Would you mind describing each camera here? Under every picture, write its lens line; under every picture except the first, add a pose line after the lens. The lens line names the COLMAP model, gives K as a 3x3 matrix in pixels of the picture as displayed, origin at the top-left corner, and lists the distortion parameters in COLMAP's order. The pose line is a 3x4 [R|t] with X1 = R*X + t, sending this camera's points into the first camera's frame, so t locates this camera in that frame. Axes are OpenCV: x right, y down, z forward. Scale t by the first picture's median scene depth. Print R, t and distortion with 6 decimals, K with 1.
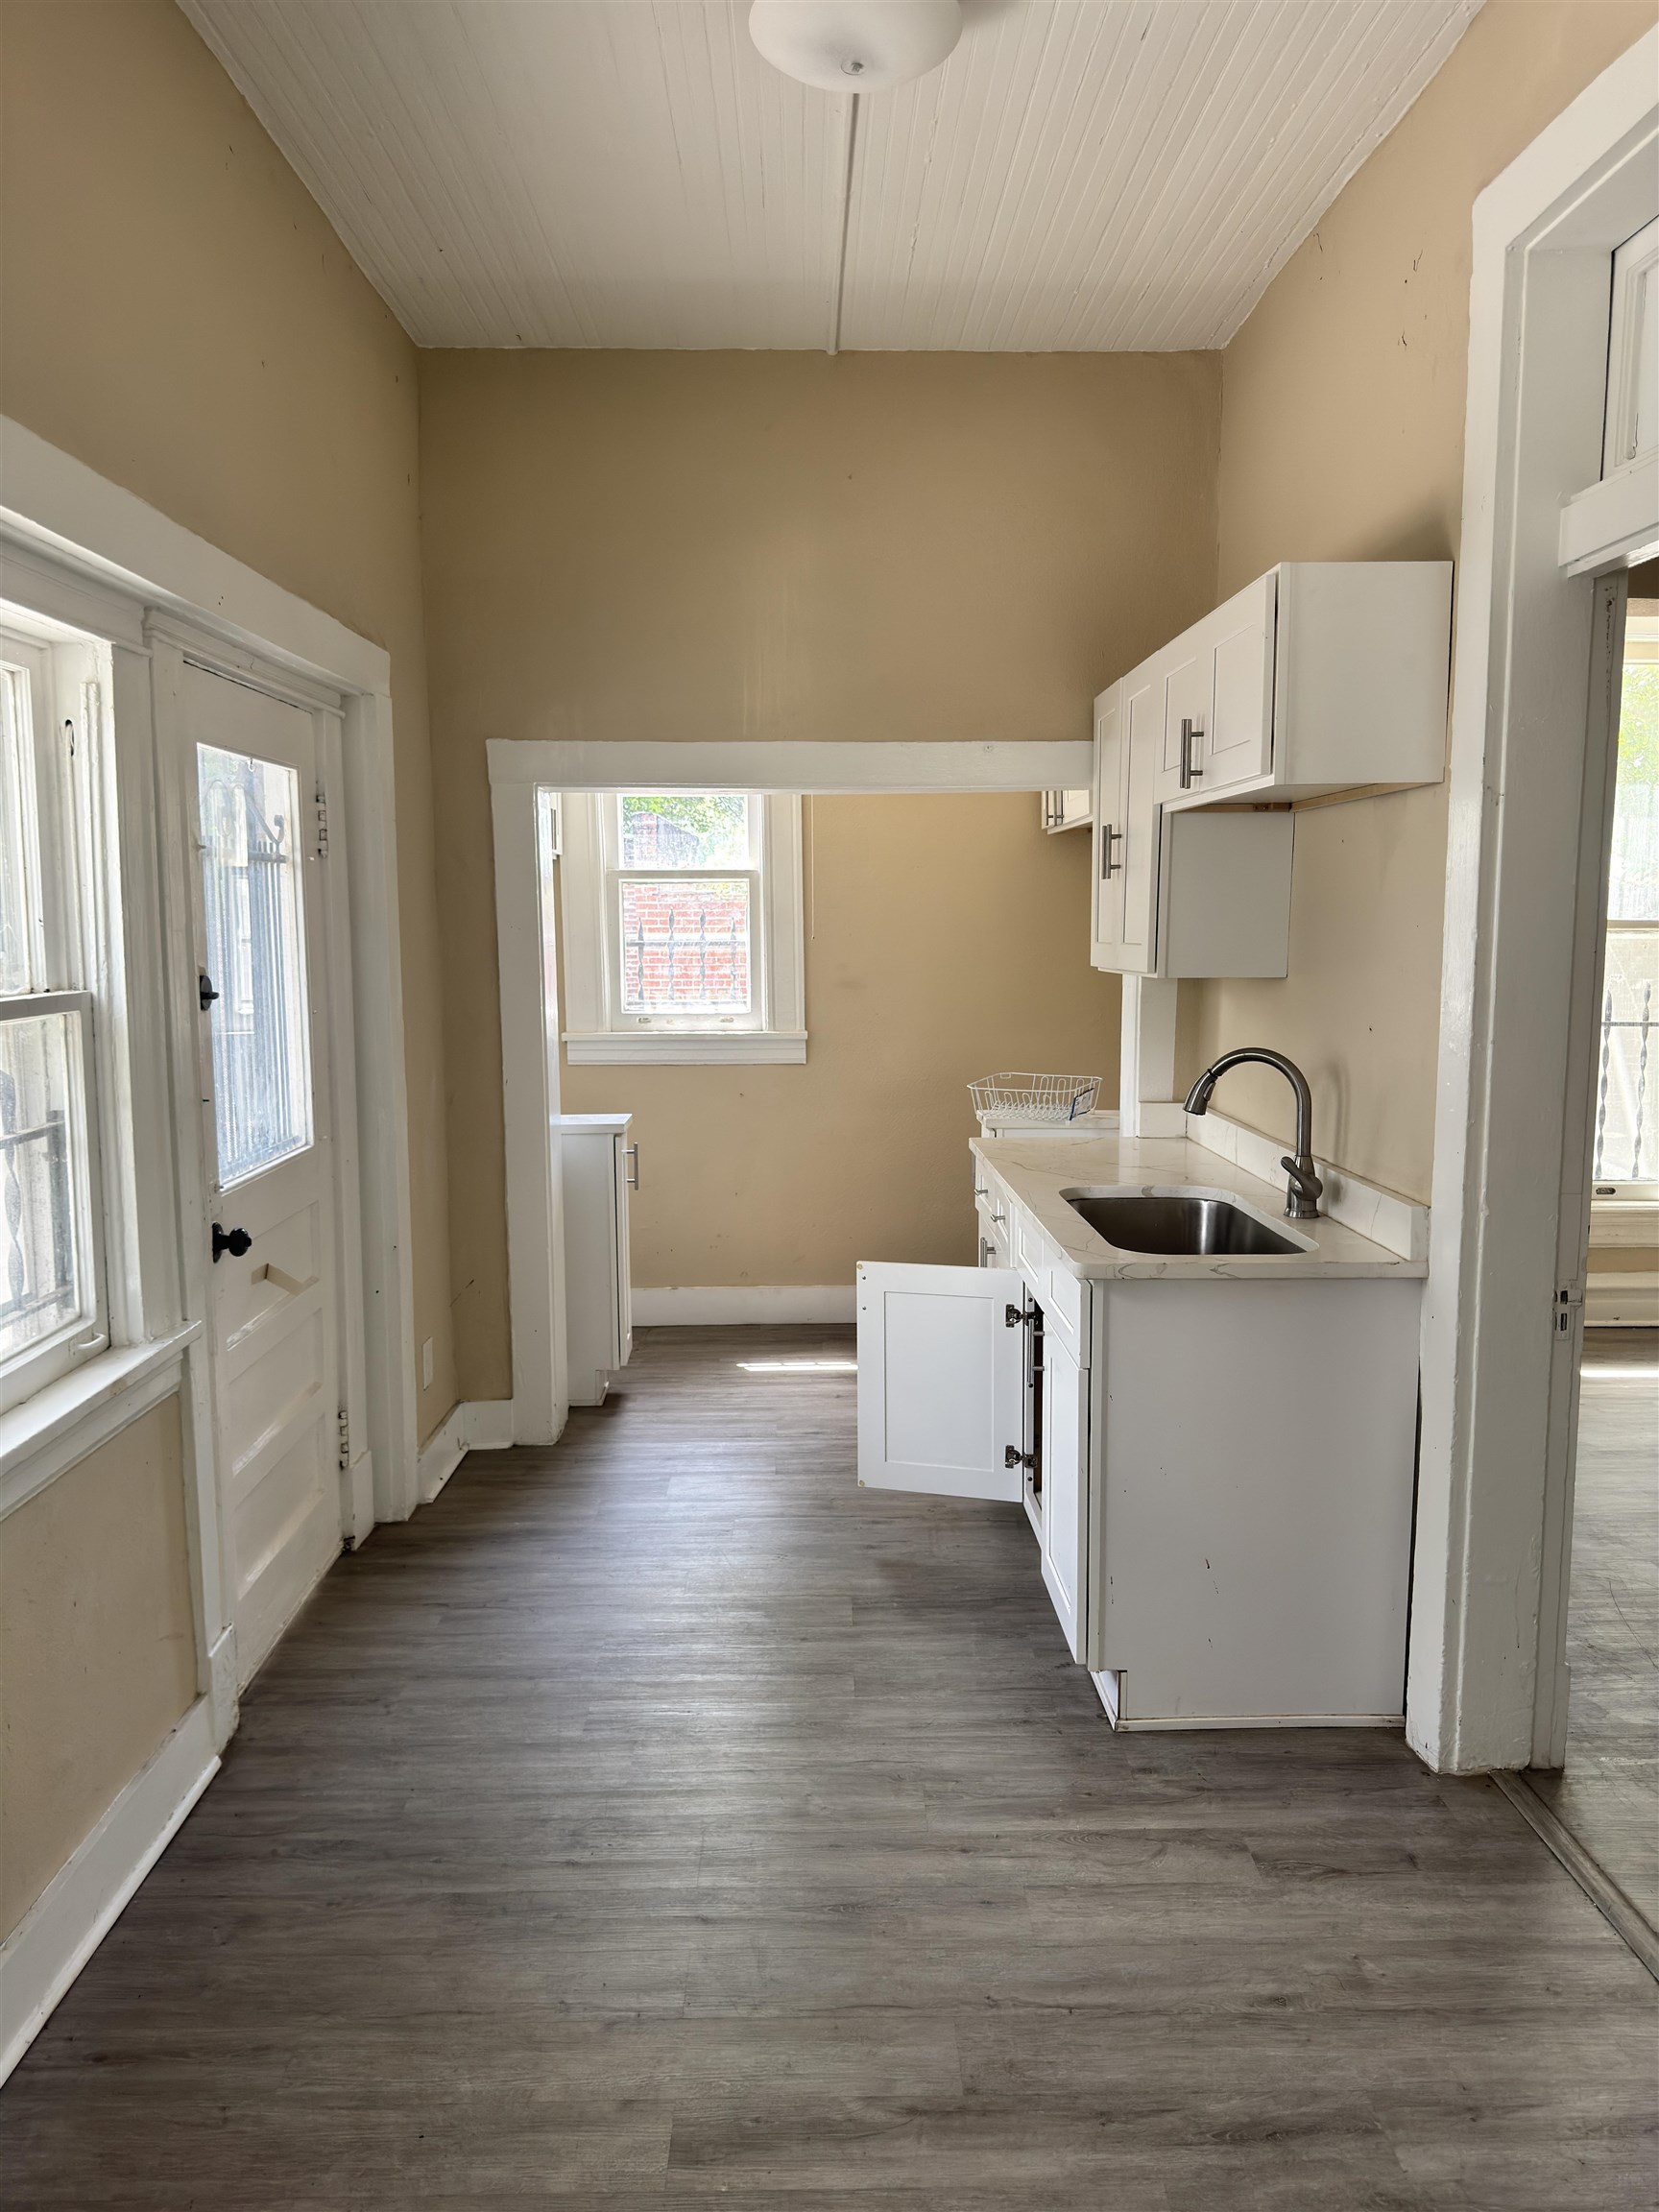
lens RADIAL K [[1541.4, 0, 828.0], [0, 1541.4, 1101.0], [0, 0, 1]] dist [0.005827, -0.000895]
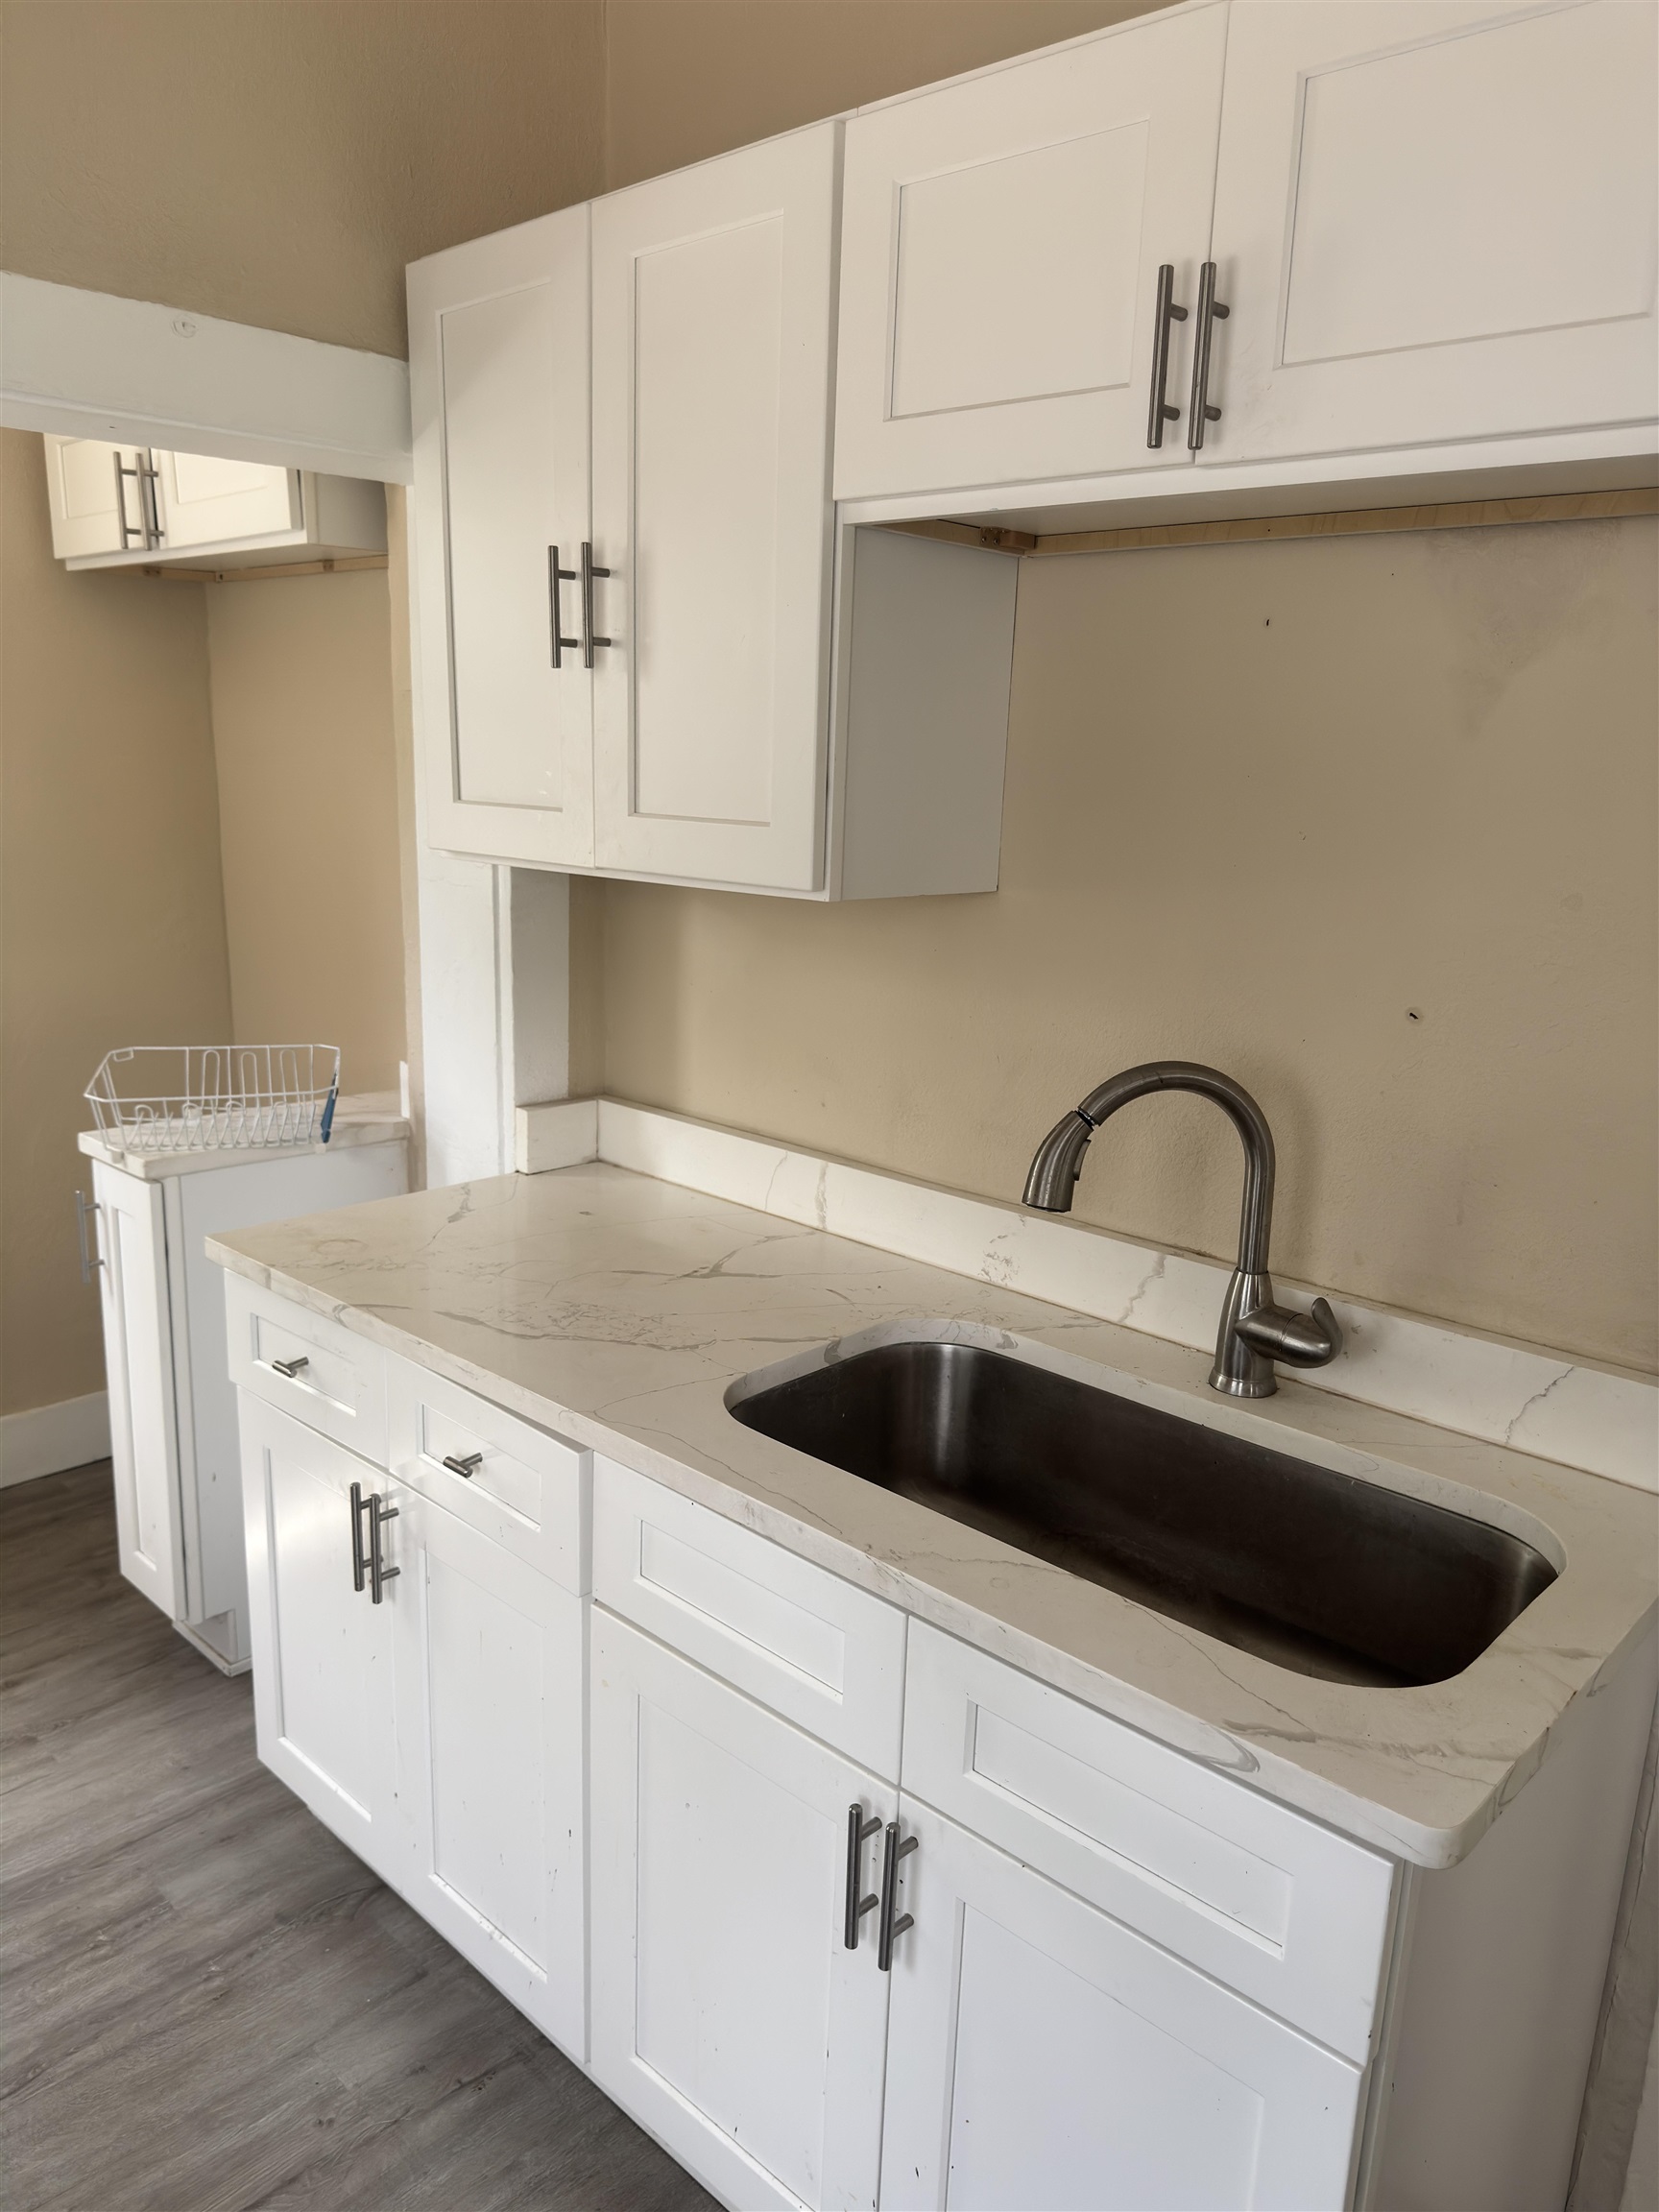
lens RADIAL K [[1541.4, 0, 834.8], [0, 1541.4, 1107.3], [0, 0, 1]] dist [0.005827, -0.000895]
pose [[0.696066, -0.120316, 0.707825, -0.104143], [0.038373, 0.990684, 0.130661, -0.068755], [-0.716952, -0.063787, 0.694198, 0.600090]]
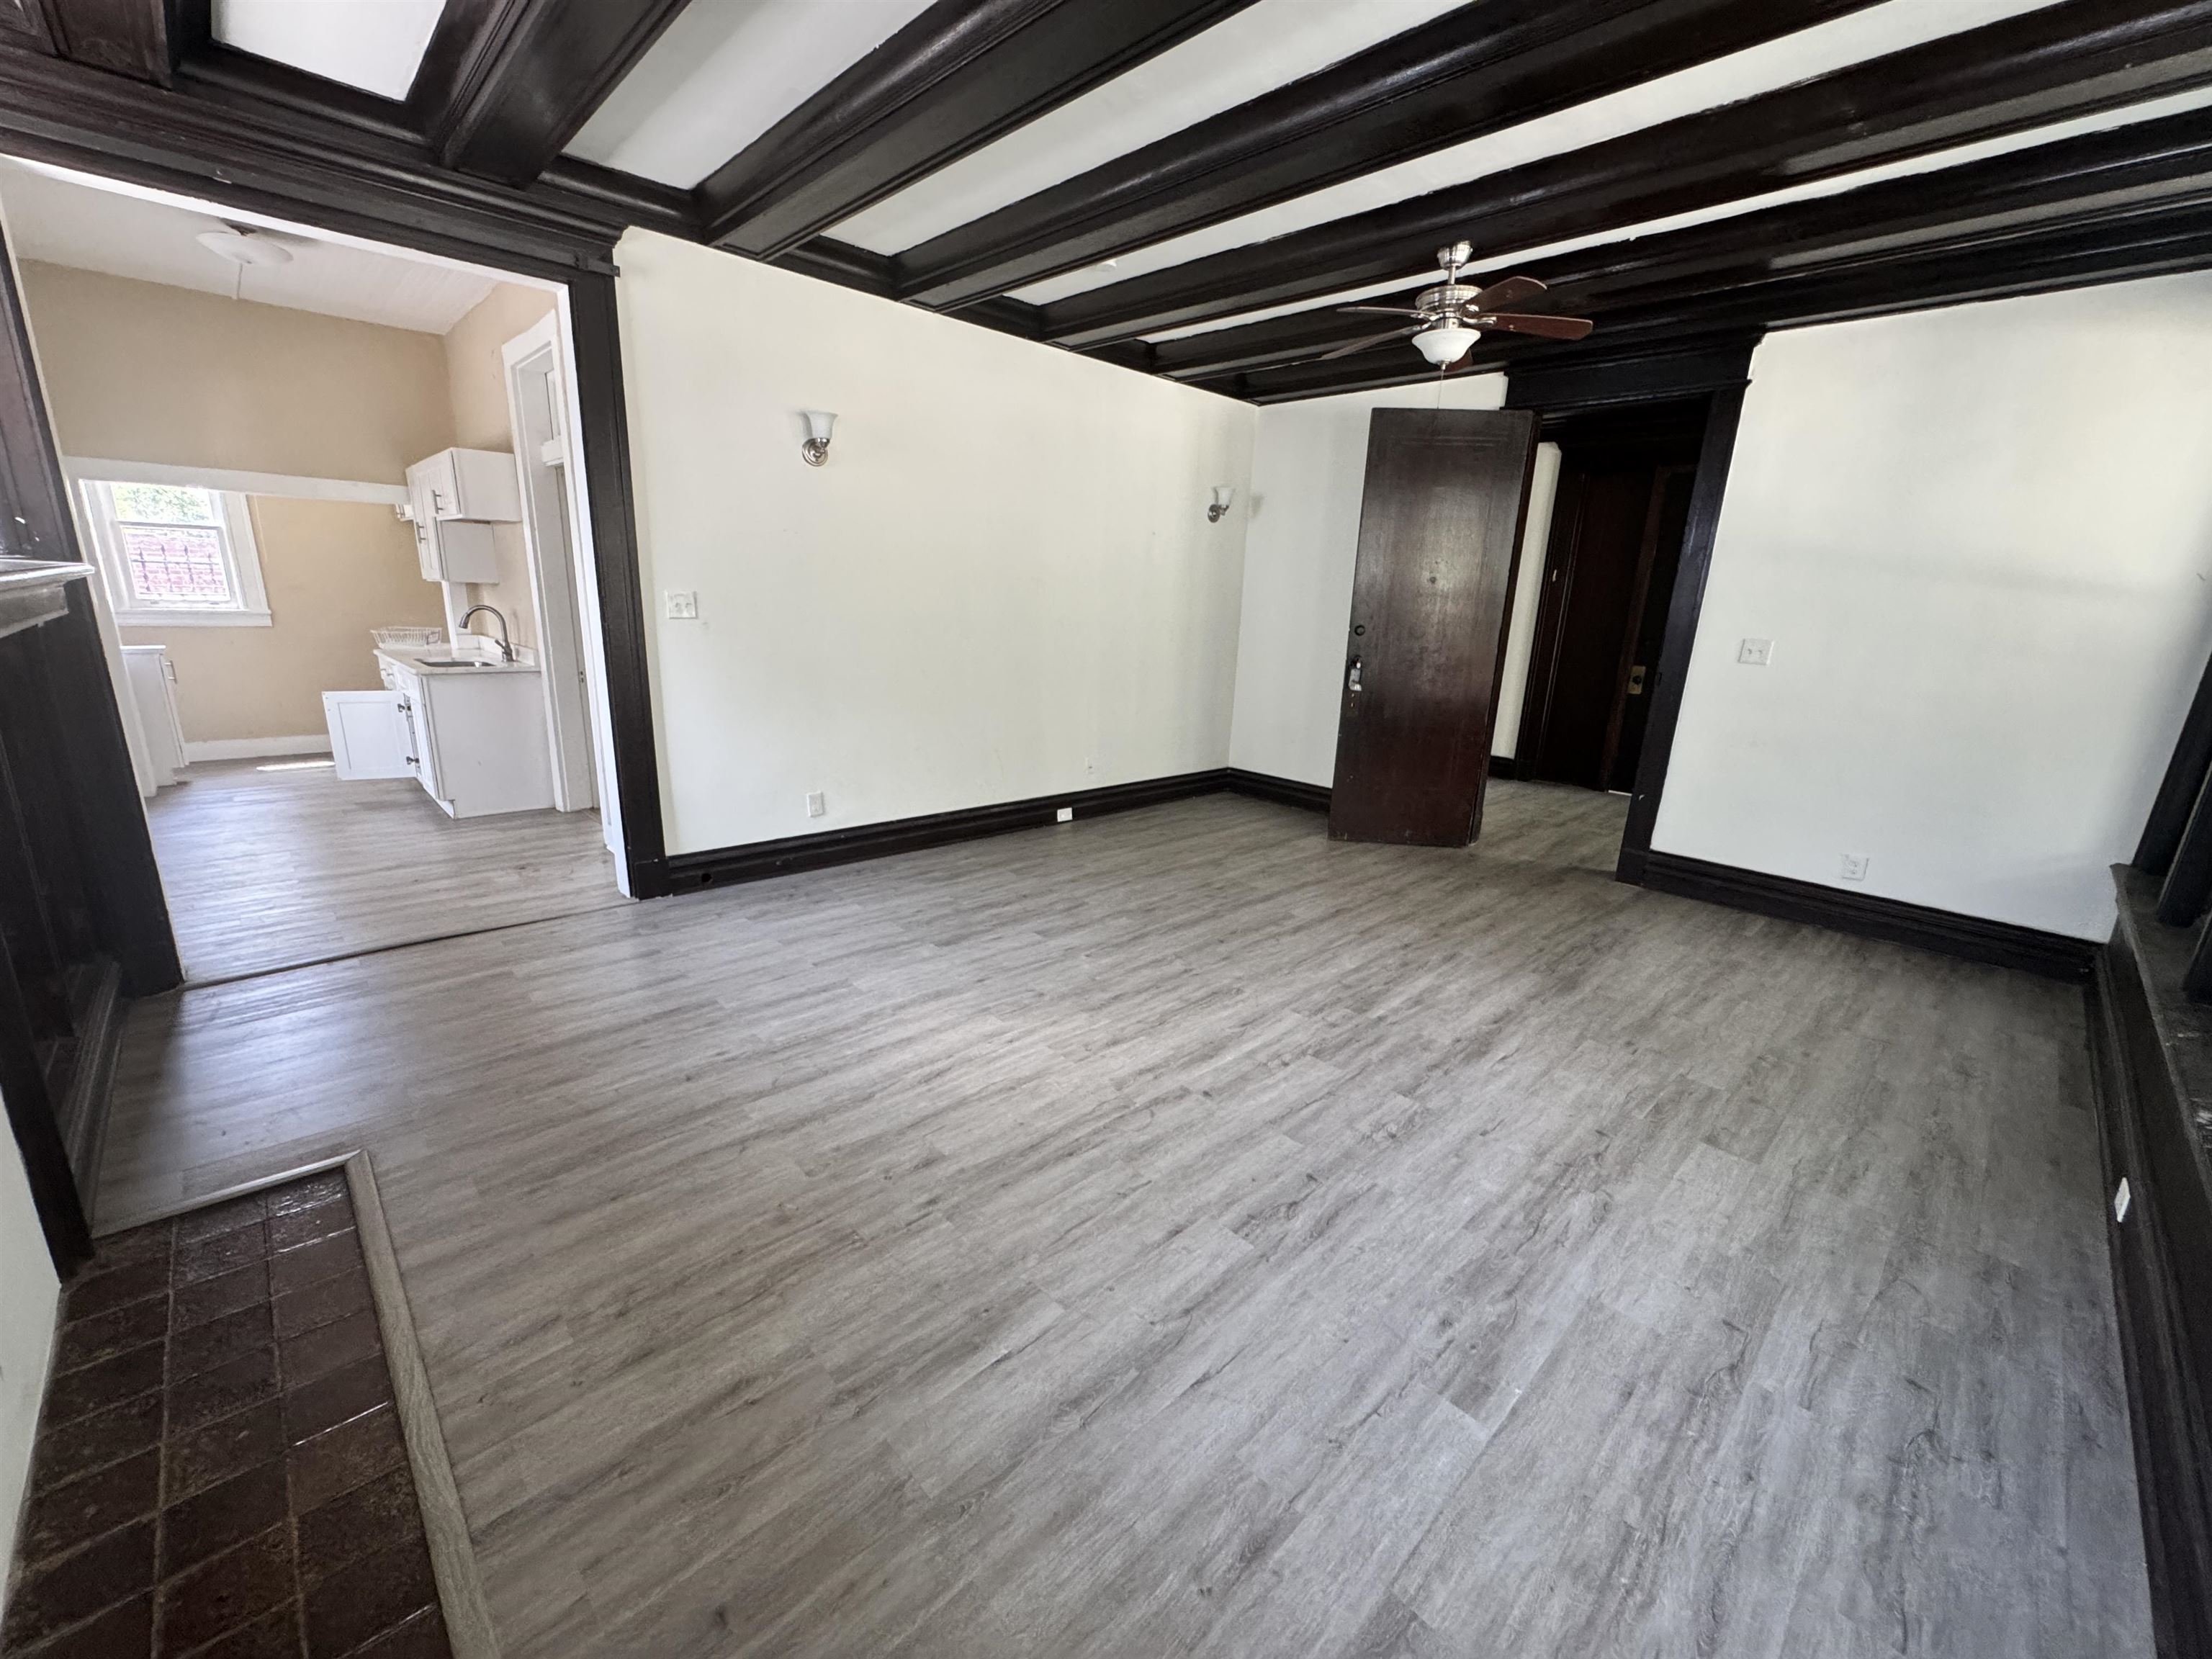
lens RADIAL K [[882.6, 0, 1104.9], [0, 882.6, 820.2], [0, 0, 1]] dist [-0.000330, -0.000329]
pose [[0.732059, -0.141271, 0.666432, -0.033179], [0.038967, 0.985344, 0.166069, 0.114313], [-0.680126, -0.095603, 0.726835, -0.919185]]
